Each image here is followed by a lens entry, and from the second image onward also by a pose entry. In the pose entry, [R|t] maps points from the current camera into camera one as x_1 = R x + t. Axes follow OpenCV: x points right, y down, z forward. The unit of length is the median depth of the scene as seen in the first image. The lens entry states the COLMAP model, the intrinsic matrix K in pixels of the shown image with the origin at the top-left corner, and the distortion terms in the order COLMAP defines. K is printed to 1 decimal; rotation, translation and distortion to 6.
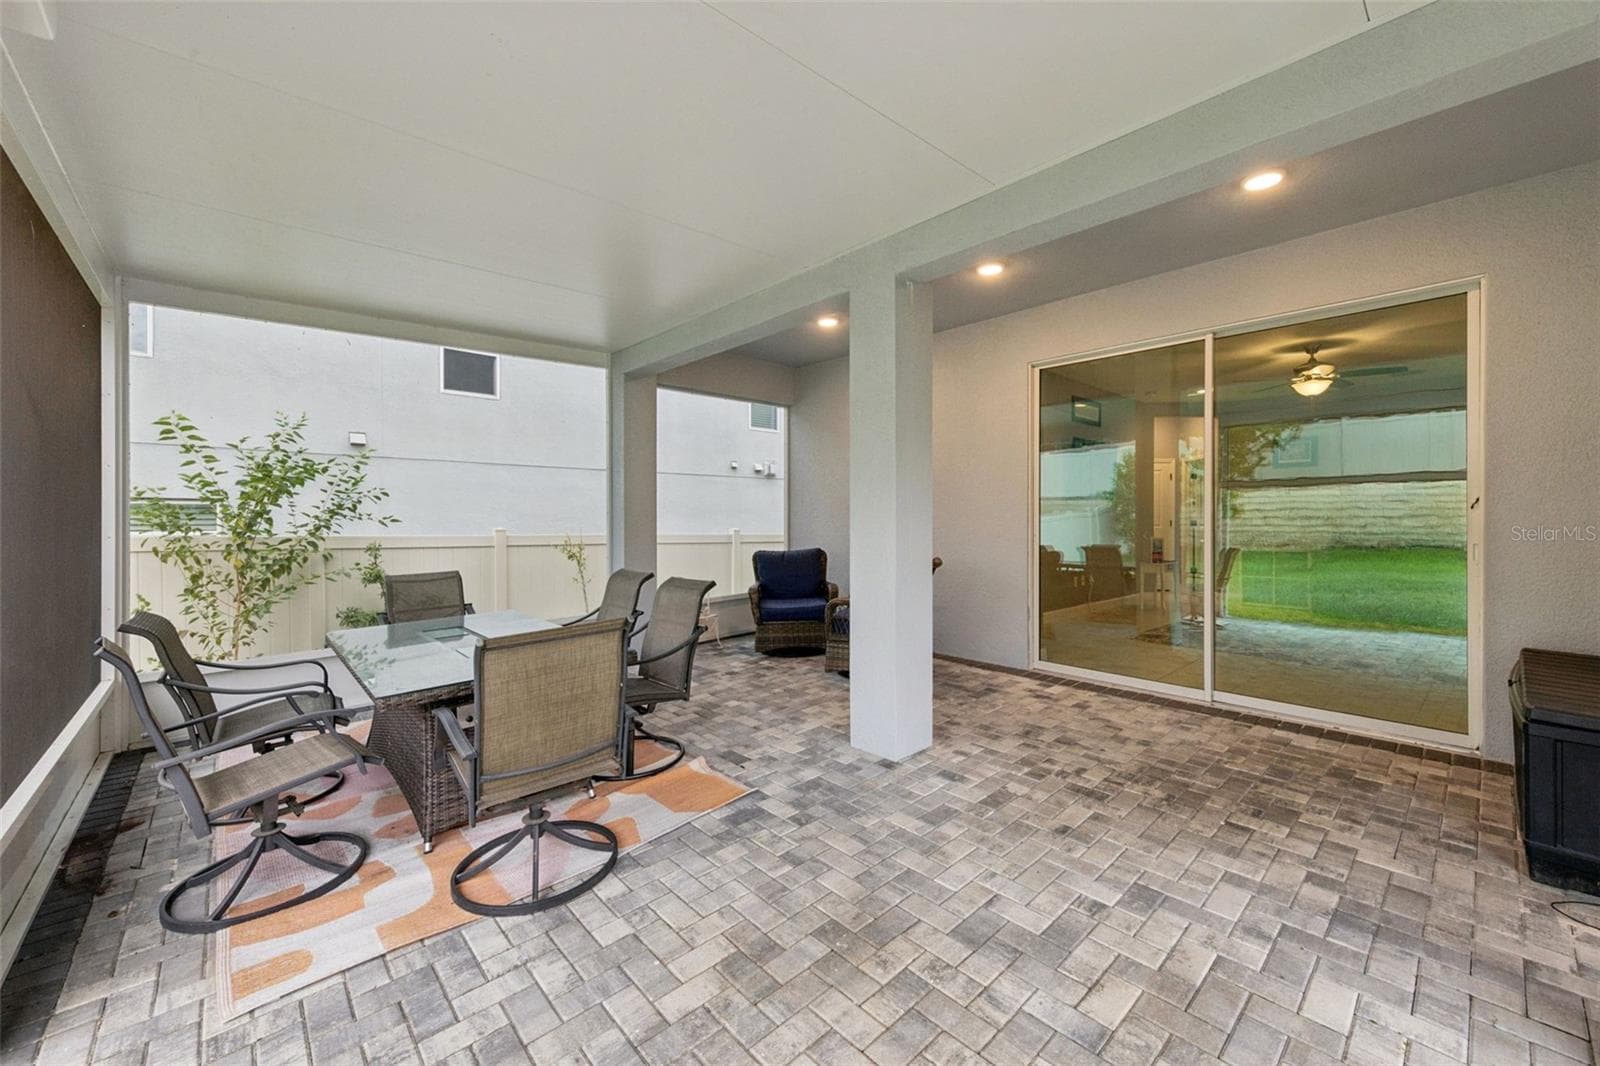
lens RADIAL K [[654.8, 0, 809.0], [0, 654.8, 526.9], [0, 0, 1]] dist [0.002251, 0.000241]
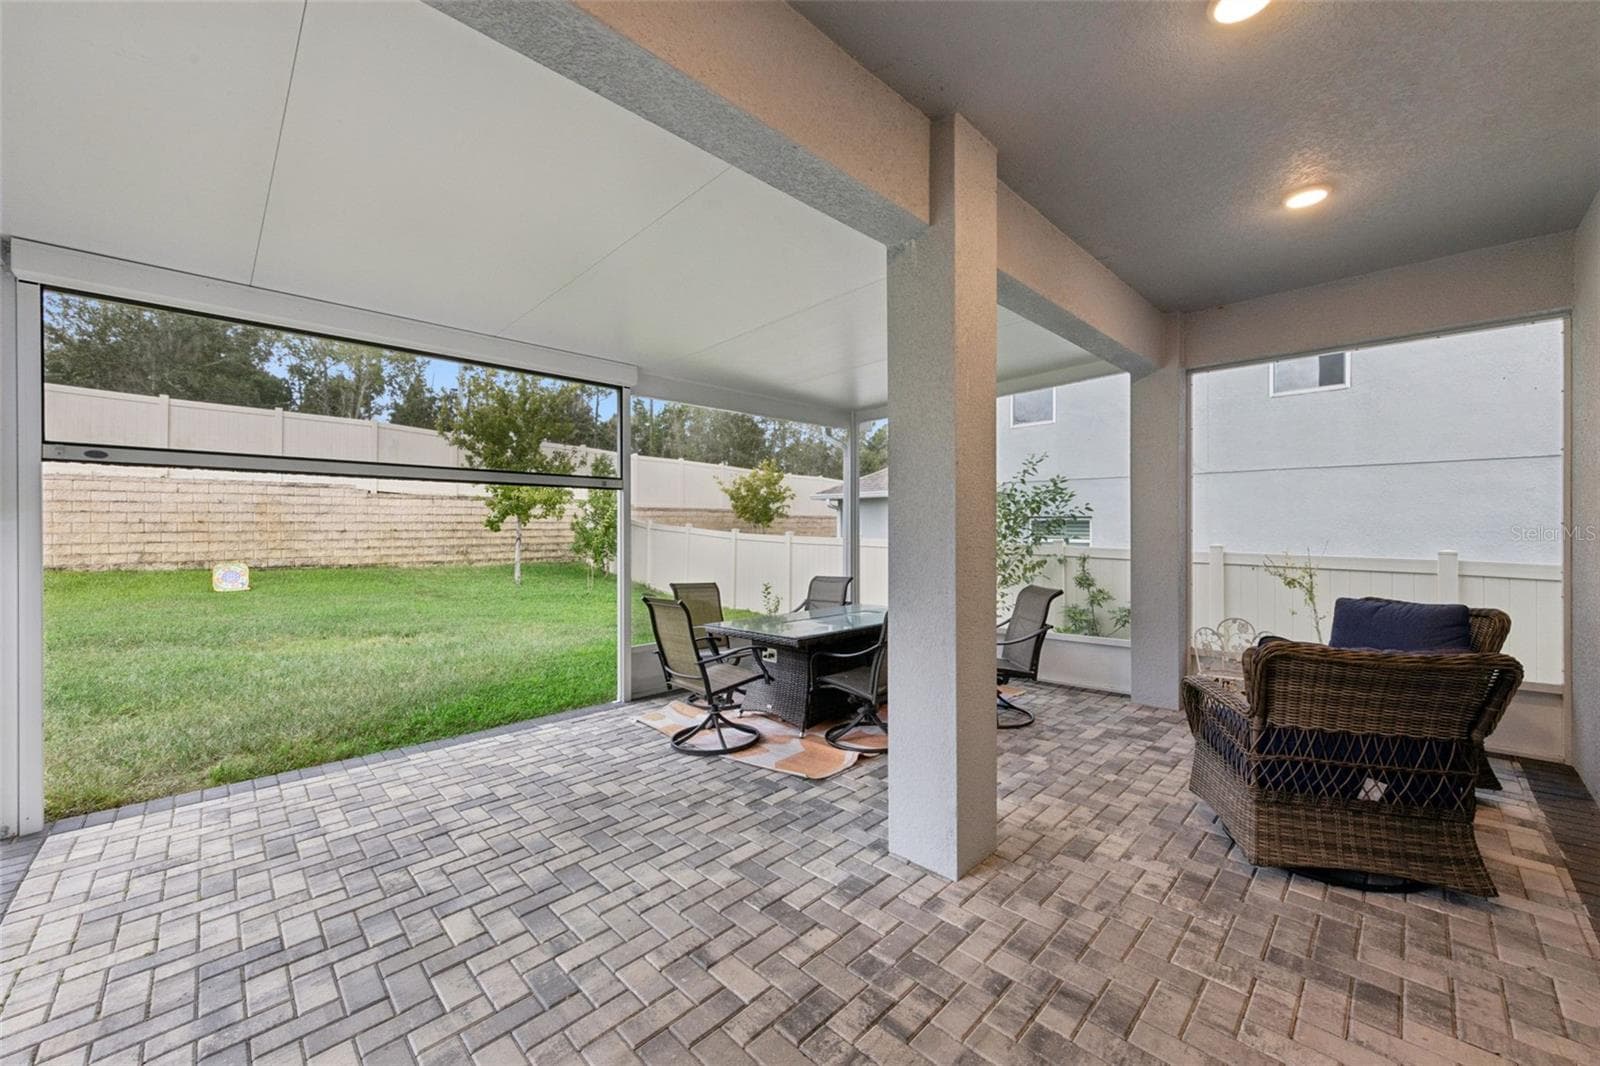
lens RADIAL K [[654.8, 0, 809.0], [0, 654.8, 526.9], [0, 0, 1]] dist [0.002251, 0.000241]
pose [[-0.019231, 0.008329, -0.999780, 1.040195], [-0.014278, 0.999861, 0.008604, -0.046922], [0.999713, 0.014441, -0.019109, 1.020812]]
